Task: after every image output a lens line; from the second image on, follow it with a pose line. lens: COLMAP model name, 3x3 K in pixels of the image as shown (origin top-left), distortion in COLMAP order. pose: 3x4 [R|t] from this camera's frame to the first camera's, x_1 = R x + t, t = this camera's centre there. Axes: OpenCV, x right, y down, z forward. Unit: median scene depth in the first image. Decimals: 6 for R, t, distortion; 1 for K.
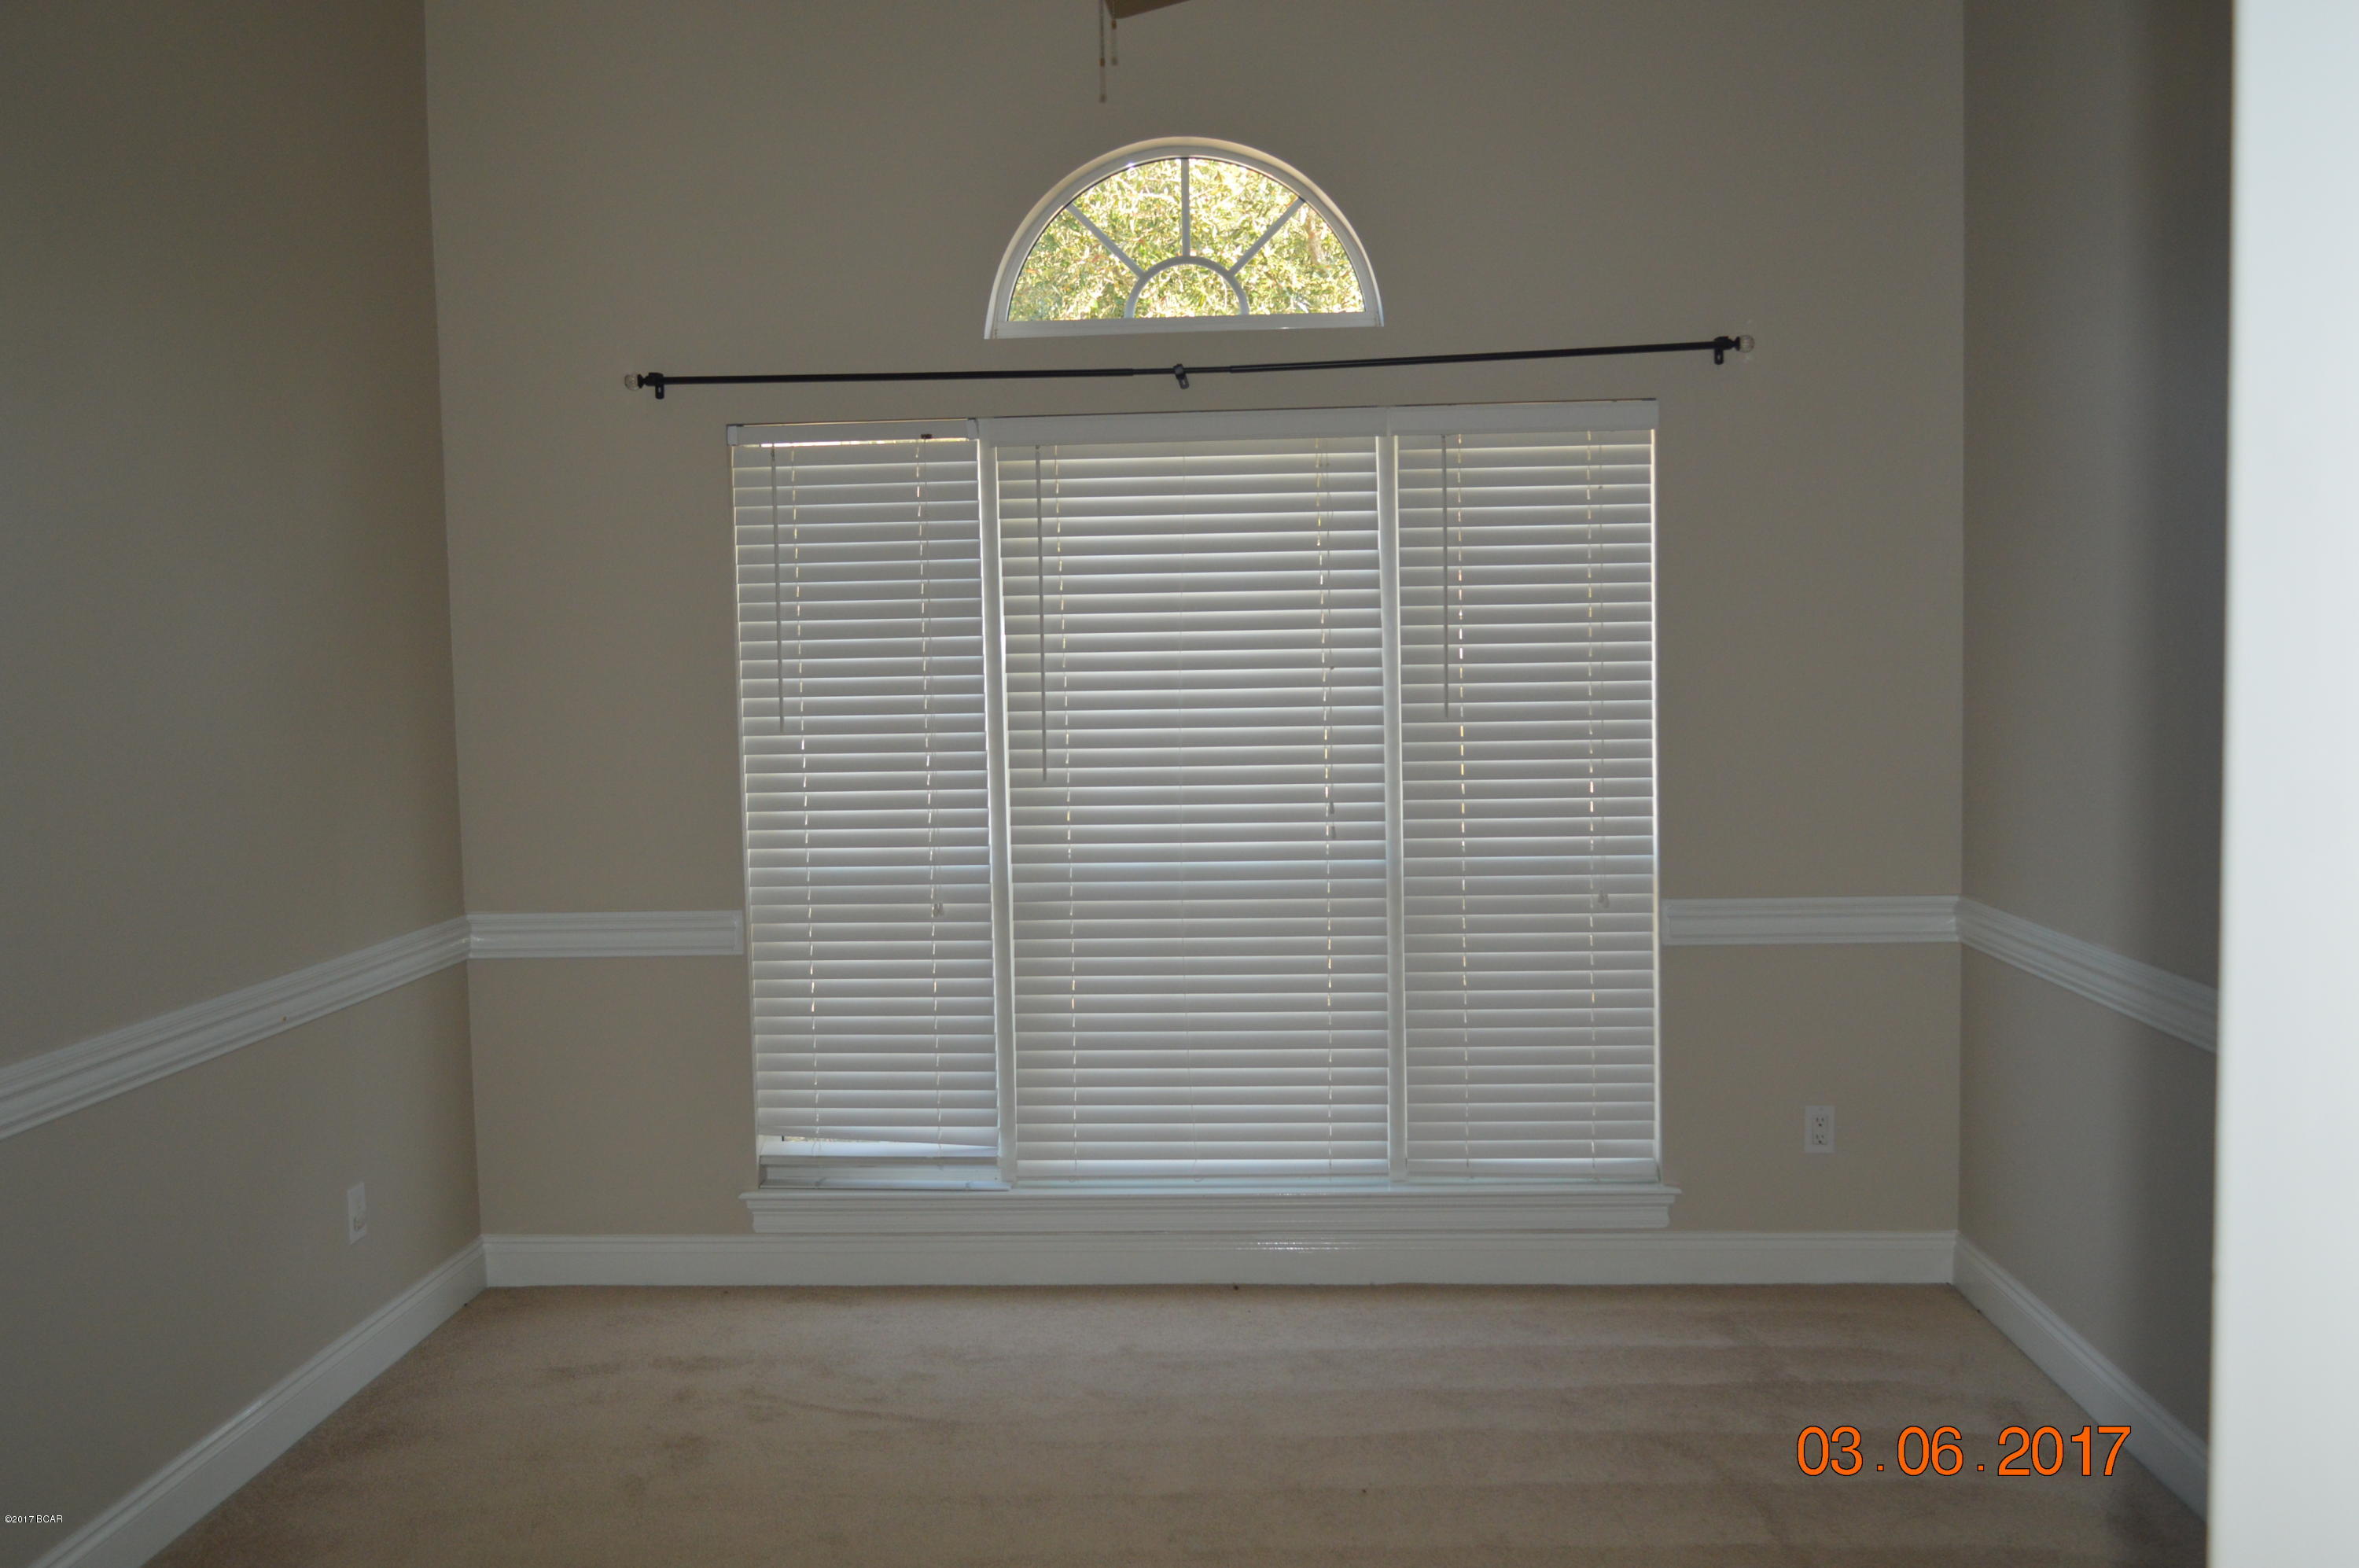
lens RADIAL K [[1980.5, 0, 1179.5], [0, 1980.5, 784.0], [0, 0, 1]] dist [-0.030002, -0.003642]
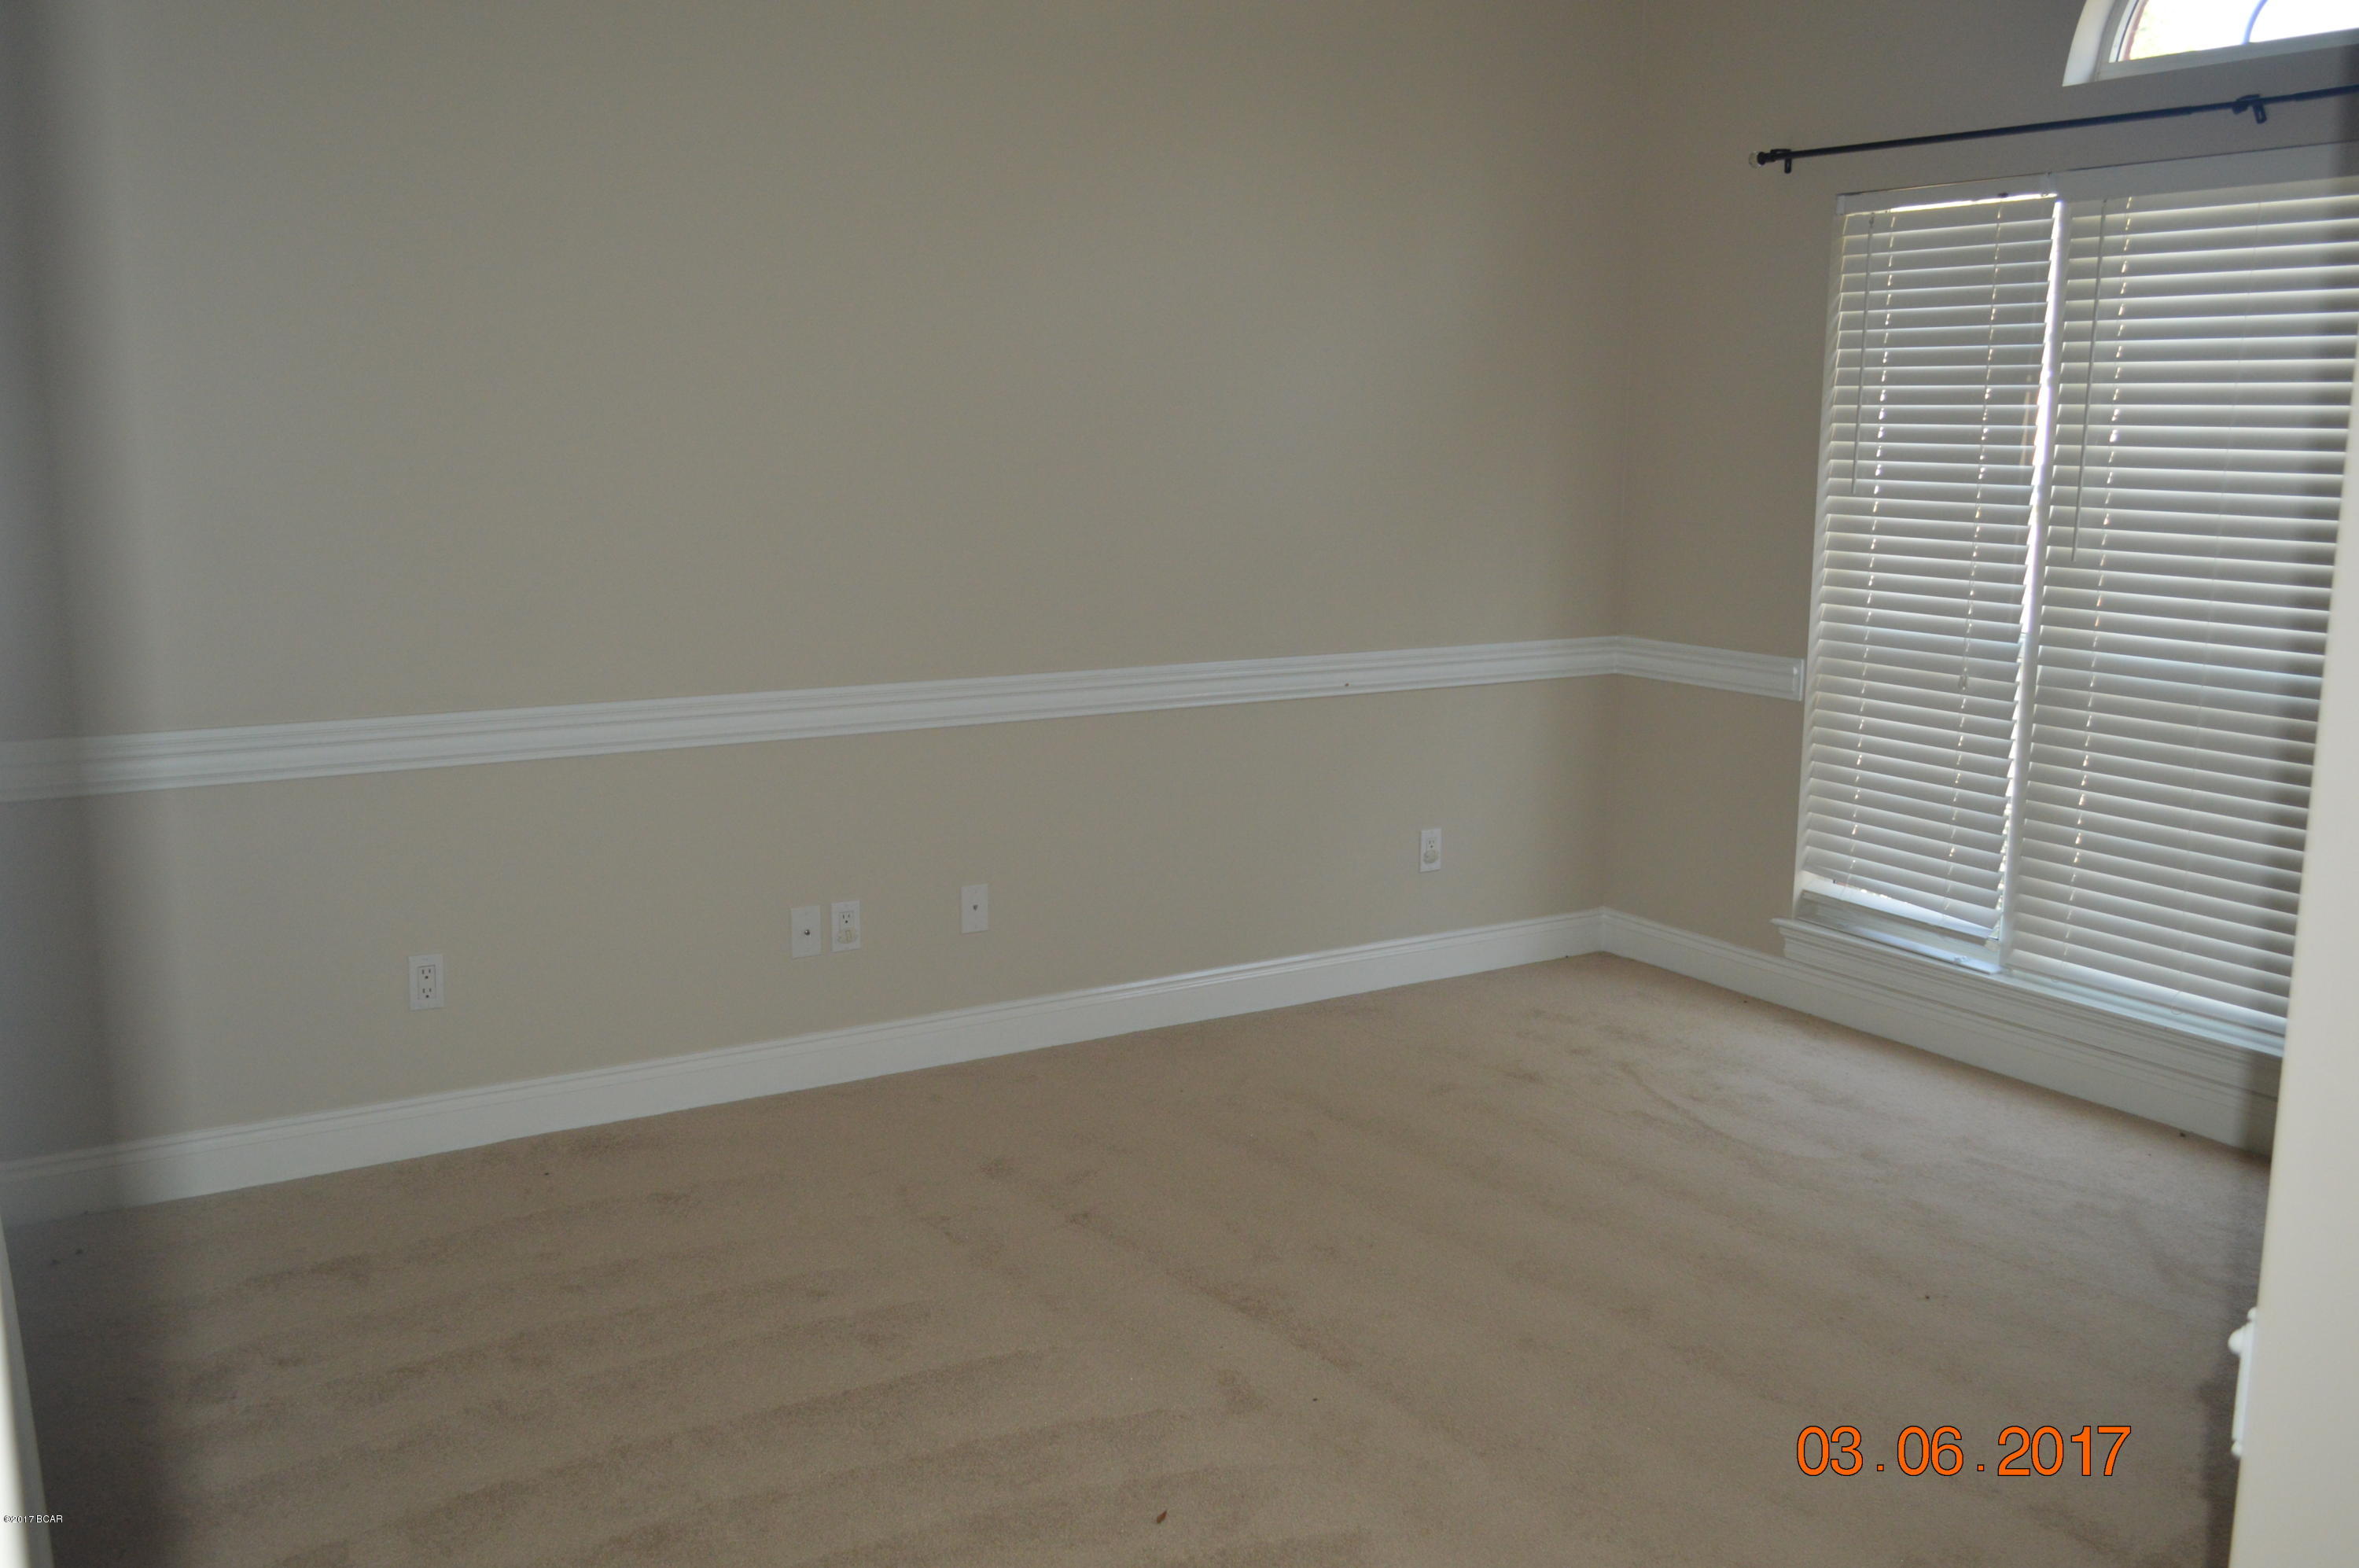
lens RADIAL K [[2066.6, 0, 1179.5], [0, 2066.6, 784.0], [0, 0, 1]] dist [-0.023686, -0.003136]
pose [[0.573618, 0.167084, -0.801901, 0.490495], [-0.063926, 0.985121, 0.159532, -0.026309], [0.816625, -0.040248, 0.575764, 0.080087]]
